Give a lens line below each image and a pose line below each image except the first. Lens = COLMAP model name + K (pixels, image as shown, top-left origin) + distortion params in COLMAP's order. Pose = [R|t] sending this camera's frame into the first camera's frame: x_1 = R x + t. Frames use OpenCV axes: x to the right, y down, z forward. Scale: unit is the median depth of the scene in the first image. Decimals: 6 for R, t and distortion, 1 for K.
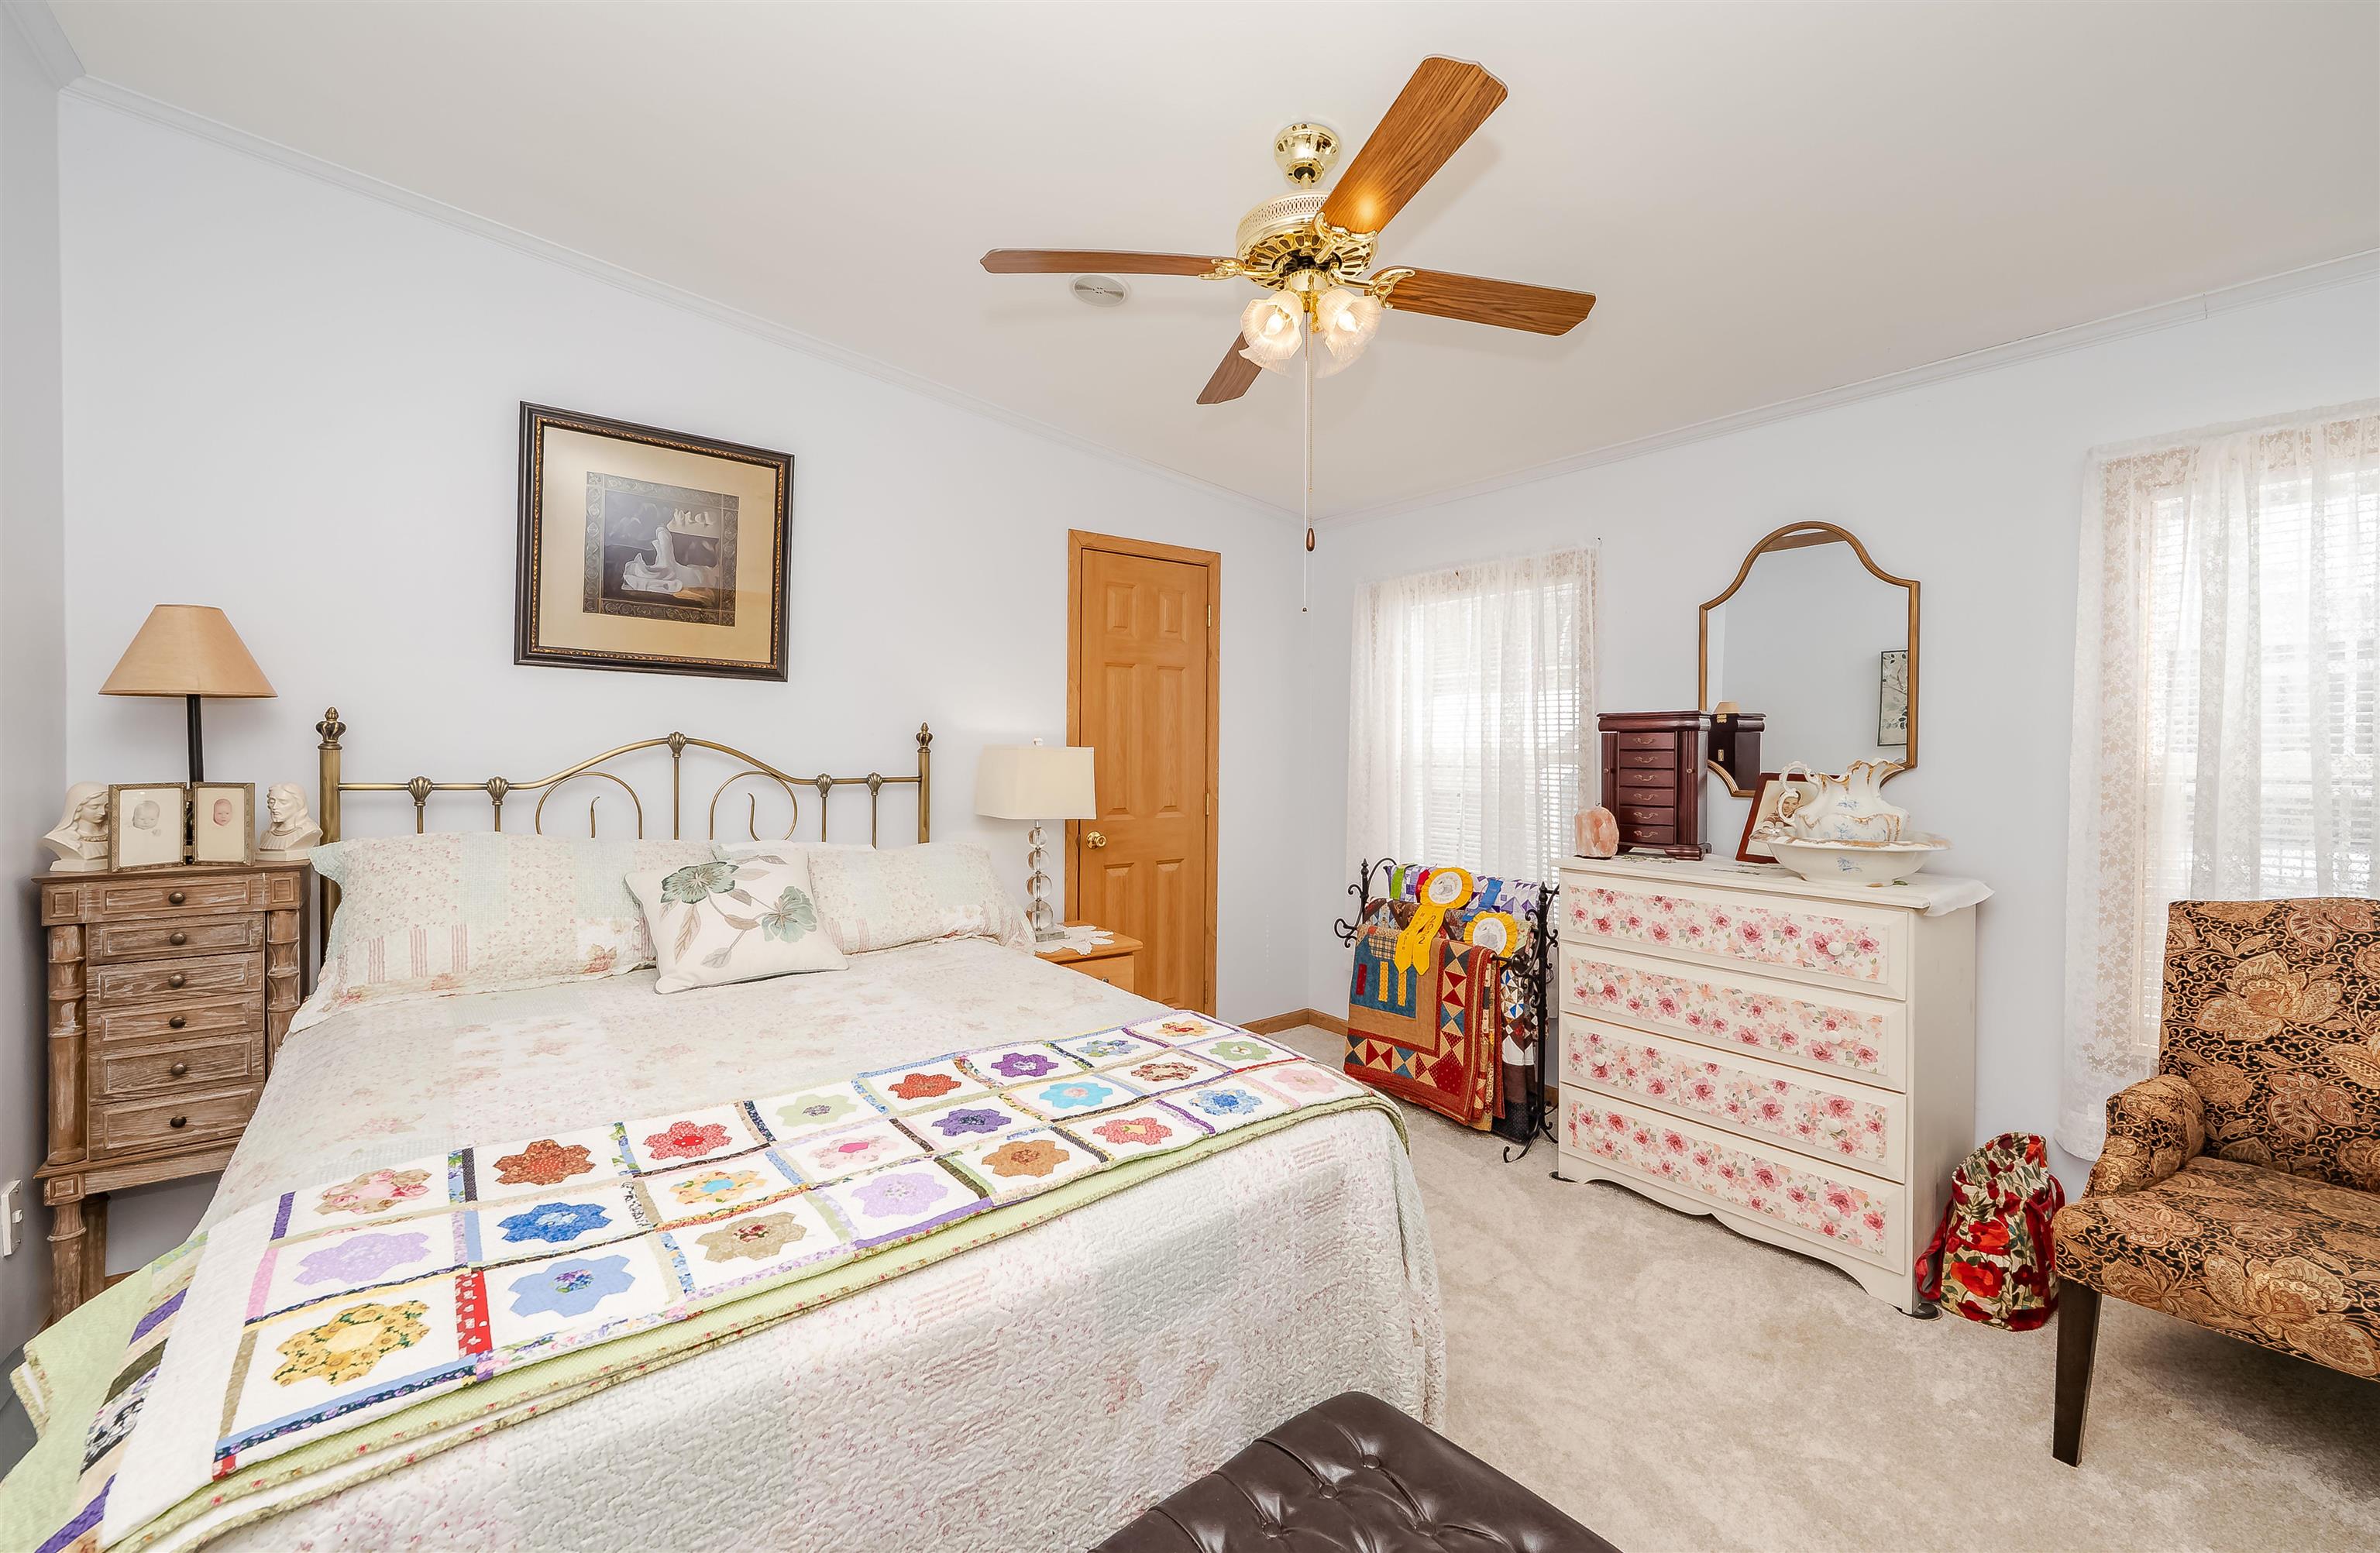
lens RADIAL K [[970.7, 0, 1188.5], [0, 970.7, 758.1], [0, 0, 1]] dist [-0.000176, 0.000173]
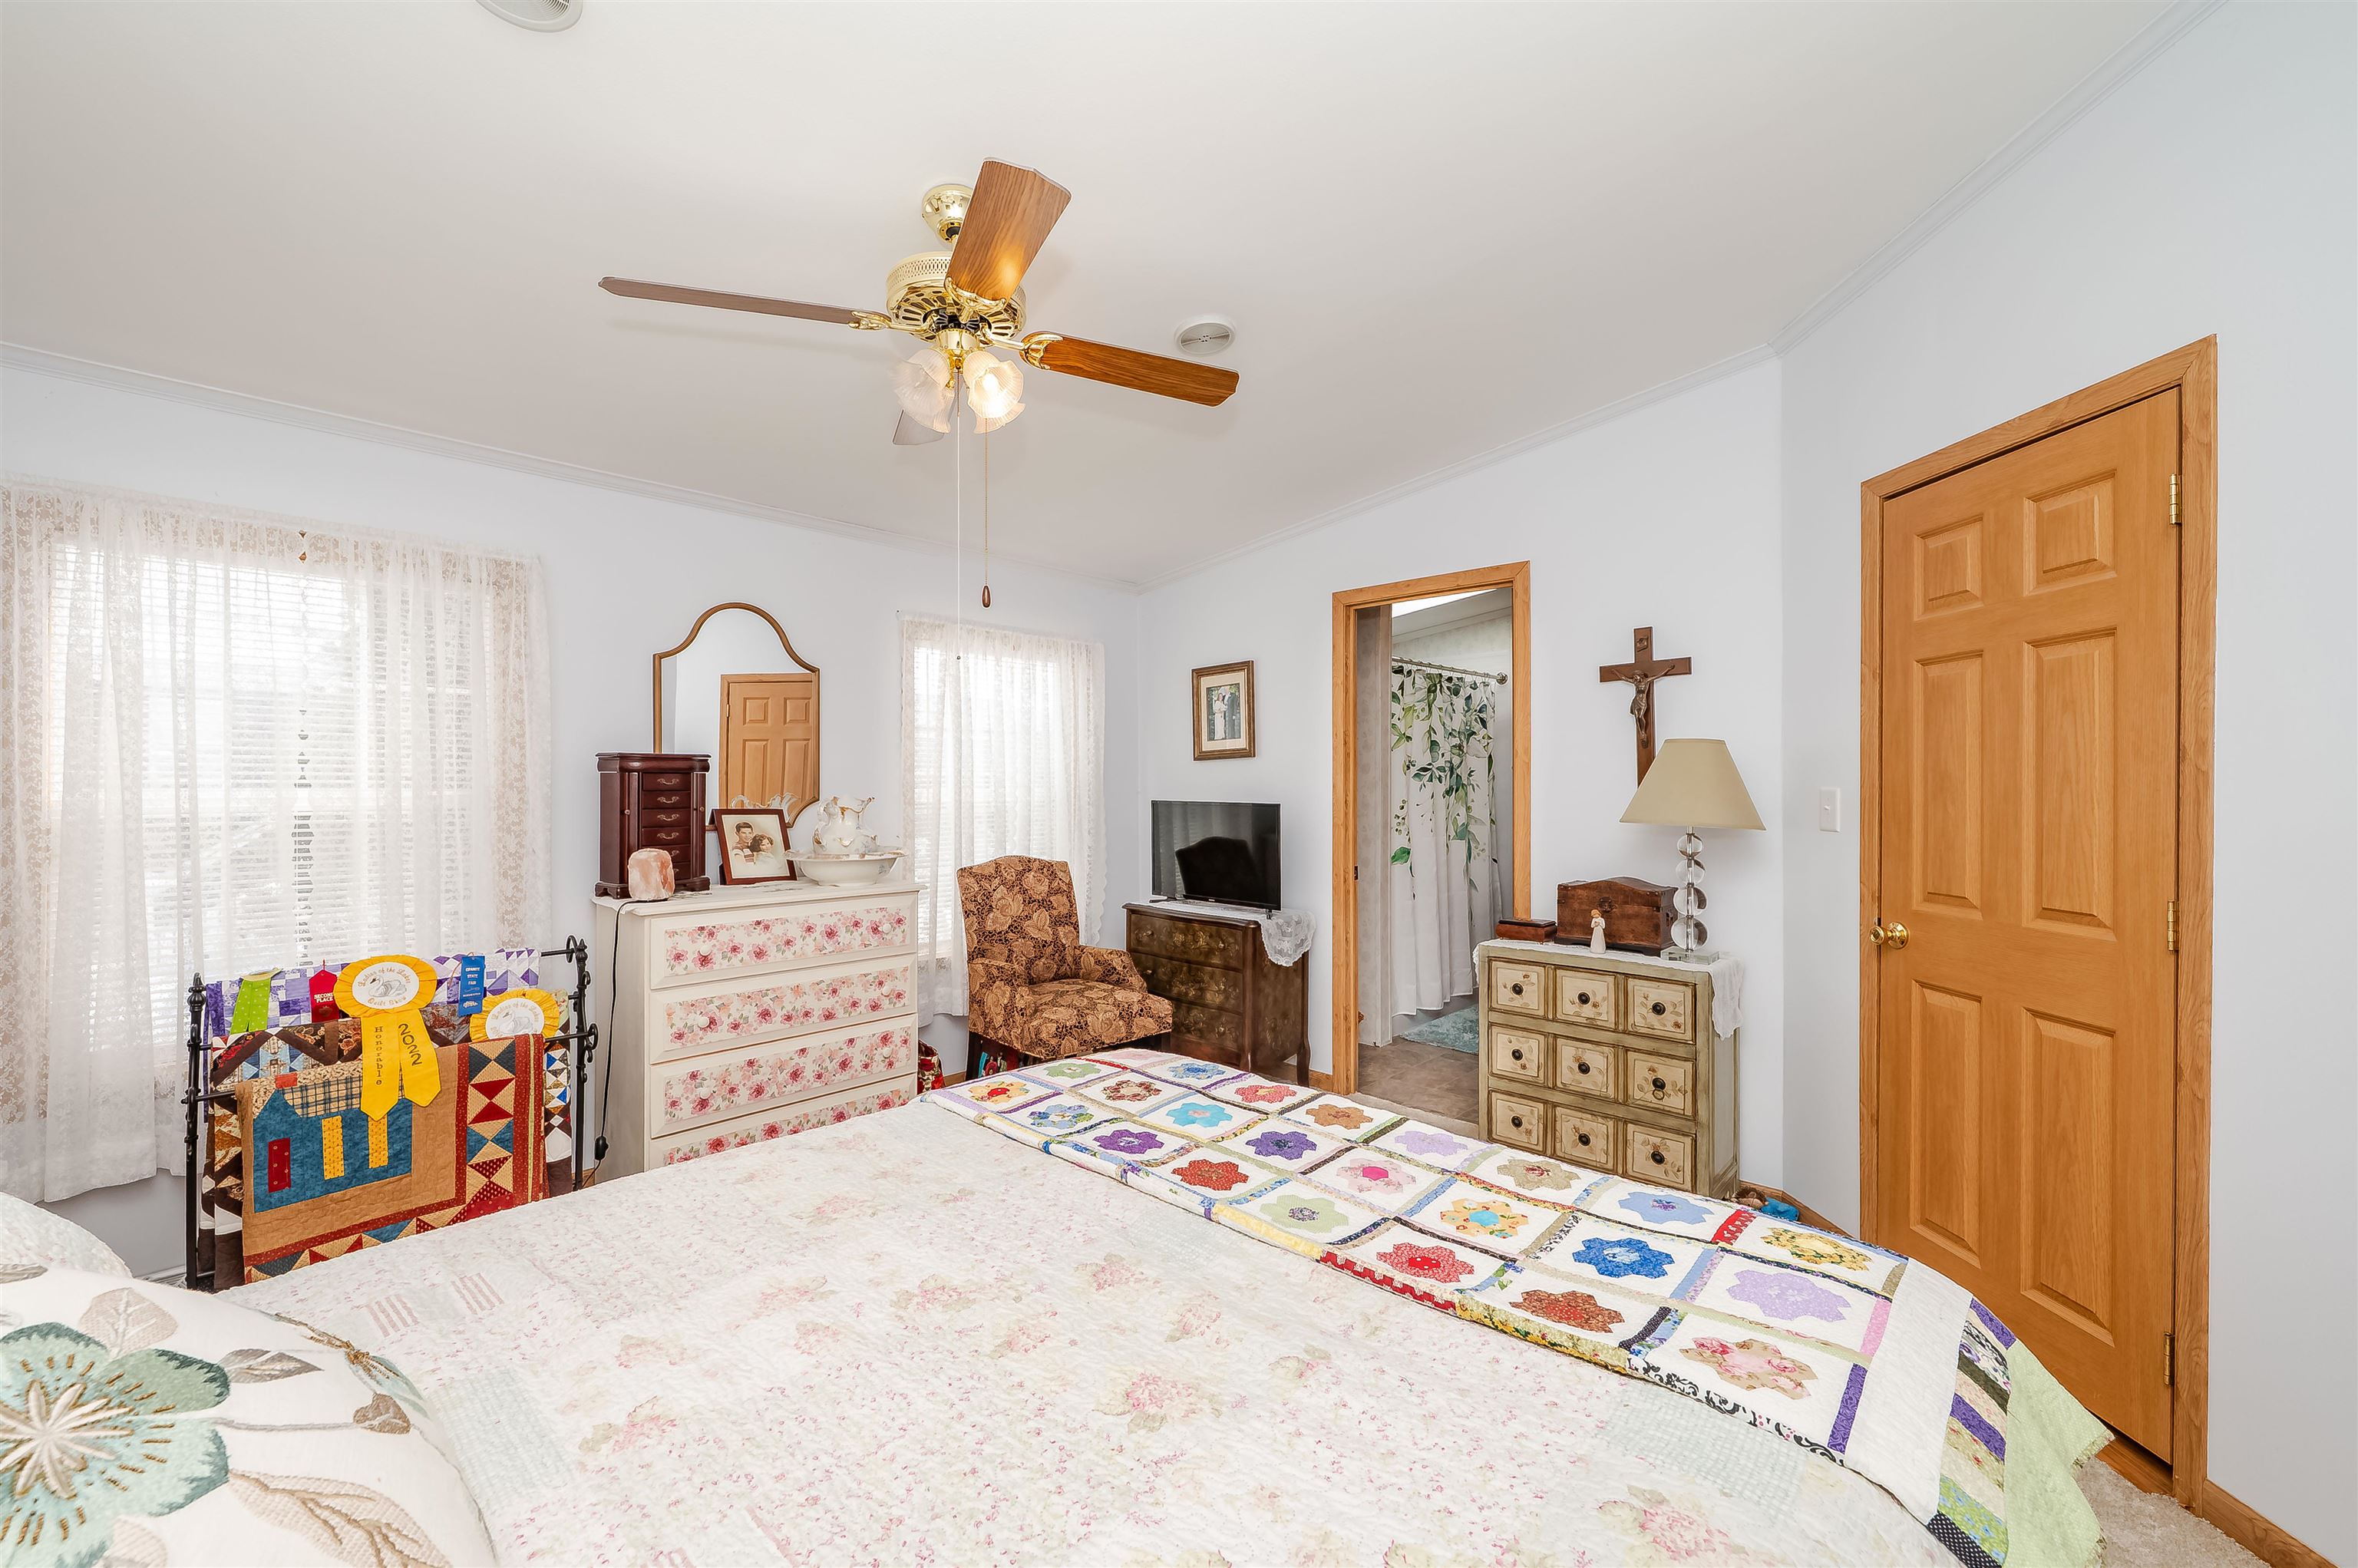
lens RADIAL K [[937.8, 0, 1182.1], [0, 937.8, 787.9], [0, 0, 1]] dist [-0.000880, -0.000421]
pose [[-0.161365, -0.007521, 0.986866, -0.650394], [0.010828, 0.999897, 0.009391, -0.015575], [-0.986835, 0.012201, -0.161267, 0.675432]]
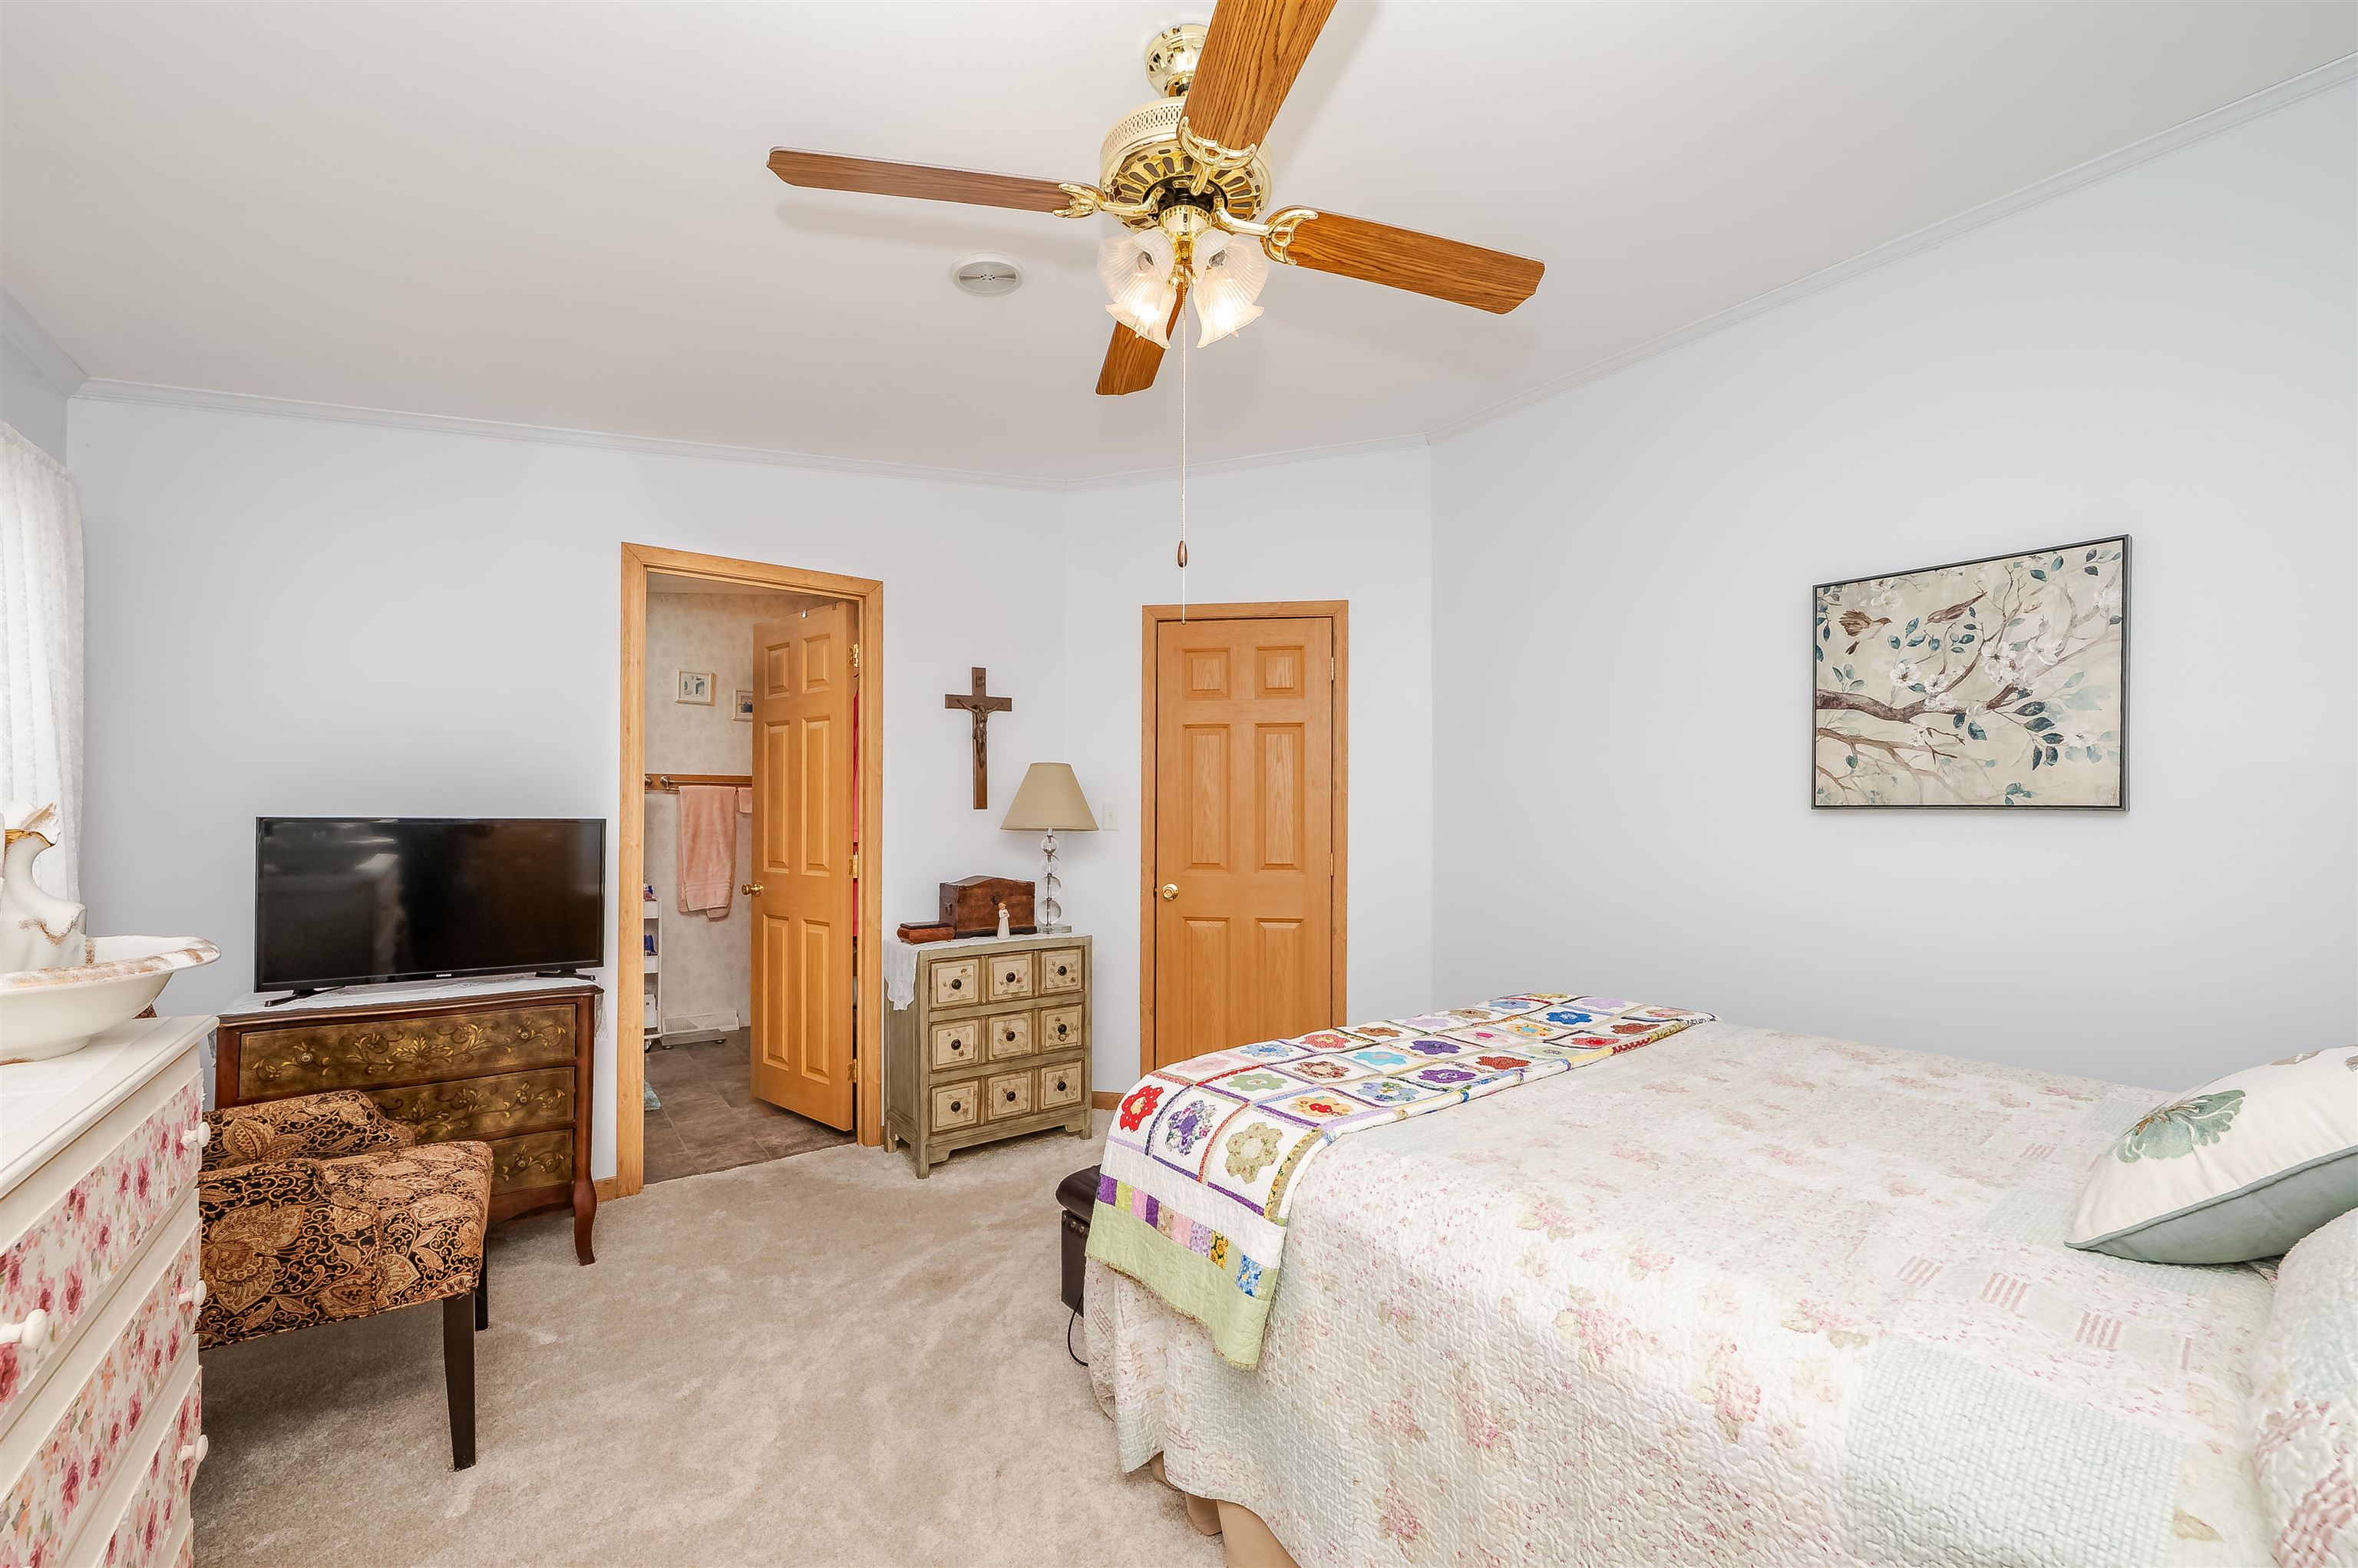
lens RADIAL K [[928.3, 0, 1165.6], [0, 928.3, 814.8], [0, 0, 1]] dist [-0.000045, -0.000111]
pose [[-0.999516, -0.008493, 0.029932, 0.080715], [-0.008047, 0.999856, 0.014969, -0.001000], [-0.030055, 0.014721, -0.999440, 1.295323]]
